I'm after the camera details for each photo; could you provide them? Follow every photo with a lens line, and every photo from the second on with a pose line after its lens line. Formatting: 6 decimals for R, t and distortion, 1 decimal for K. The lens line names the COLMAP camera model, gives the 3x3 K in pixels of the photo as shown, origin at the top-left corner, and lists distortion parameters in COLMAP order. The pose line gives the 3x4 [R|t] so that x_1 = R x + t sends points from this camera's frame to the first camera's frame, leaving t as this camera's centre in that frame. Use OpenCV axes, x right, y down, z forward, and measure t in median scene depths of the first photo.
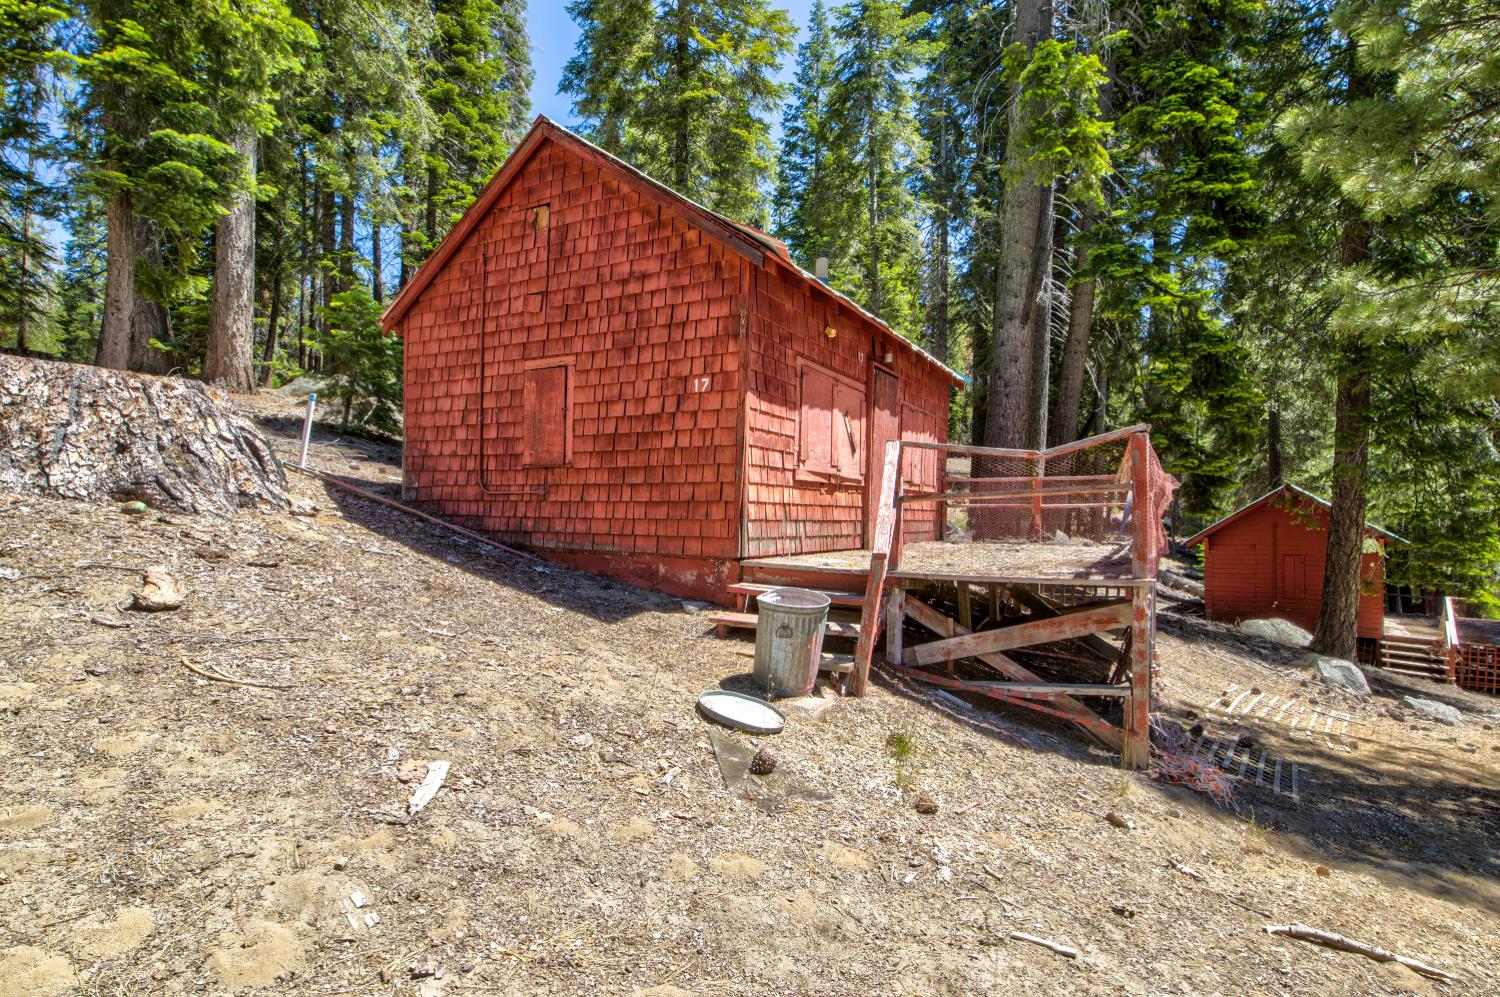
lens RADIAL K [[744.4, 0, 748.9], [0, 744.4, 517.6], [0, 0, 1]] dist [0.000519, -0.001164]
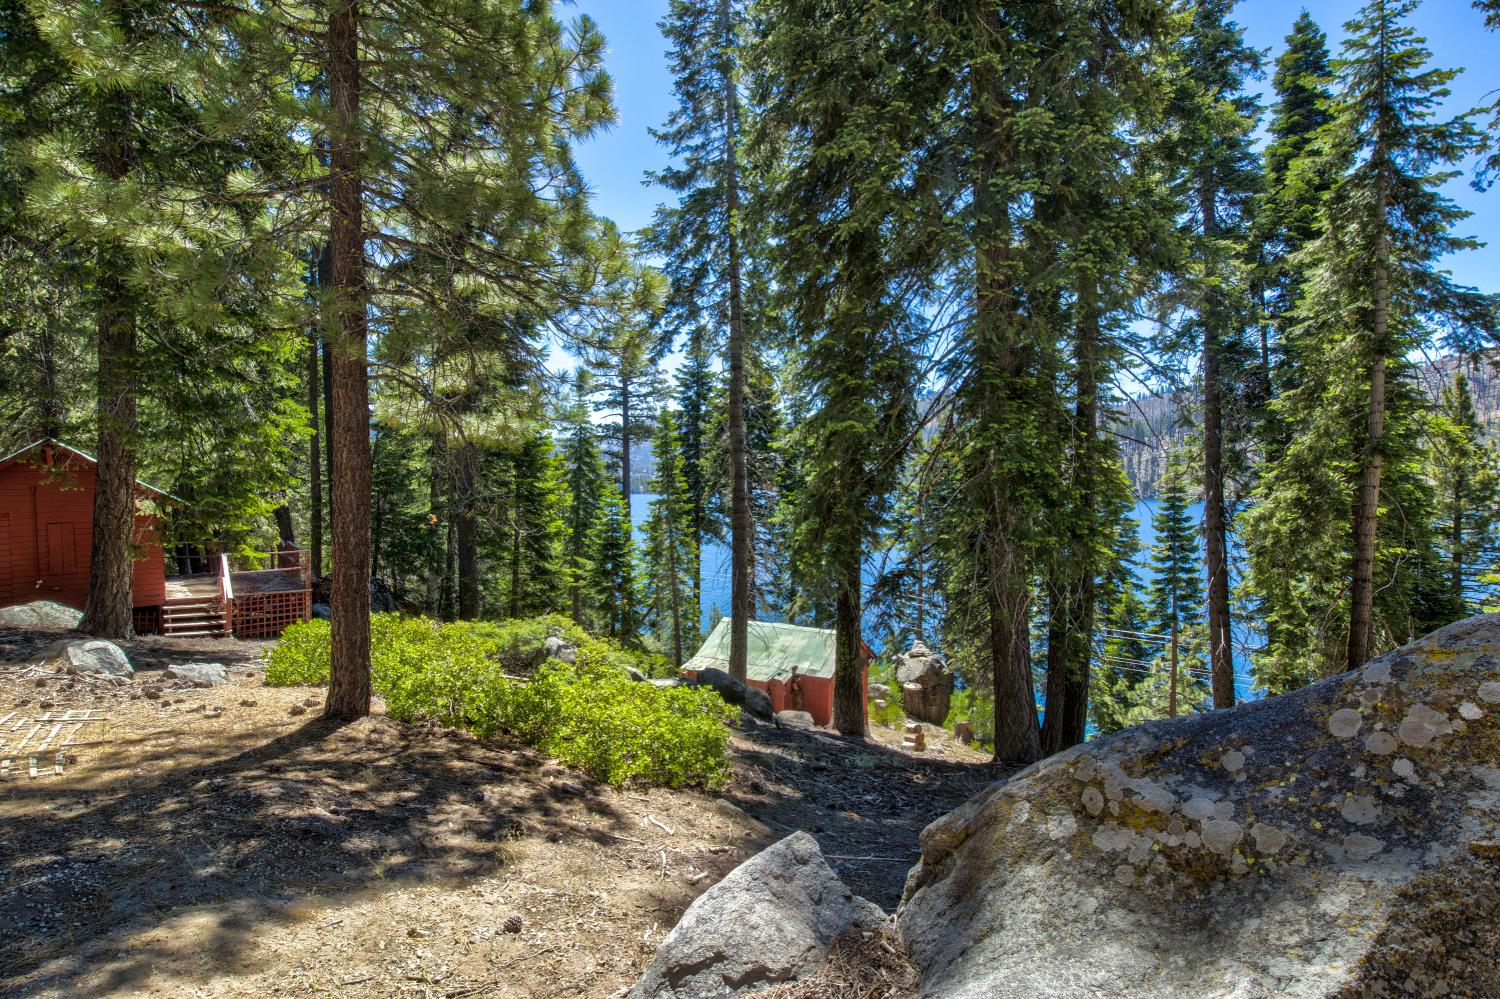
lens RADIAL K [[744.4, 0, 749.9], [0, 744.4, 495.2], [0, 0, 1]] dist [0.000519, -0.001164]
pose [[0.215588, -0.025261, 0.976158, 0.112116], [0.011675, 0.999661, 0.023291, 0.012384], [-0.976415, 0.006375, 0.215810, 0.076451]]
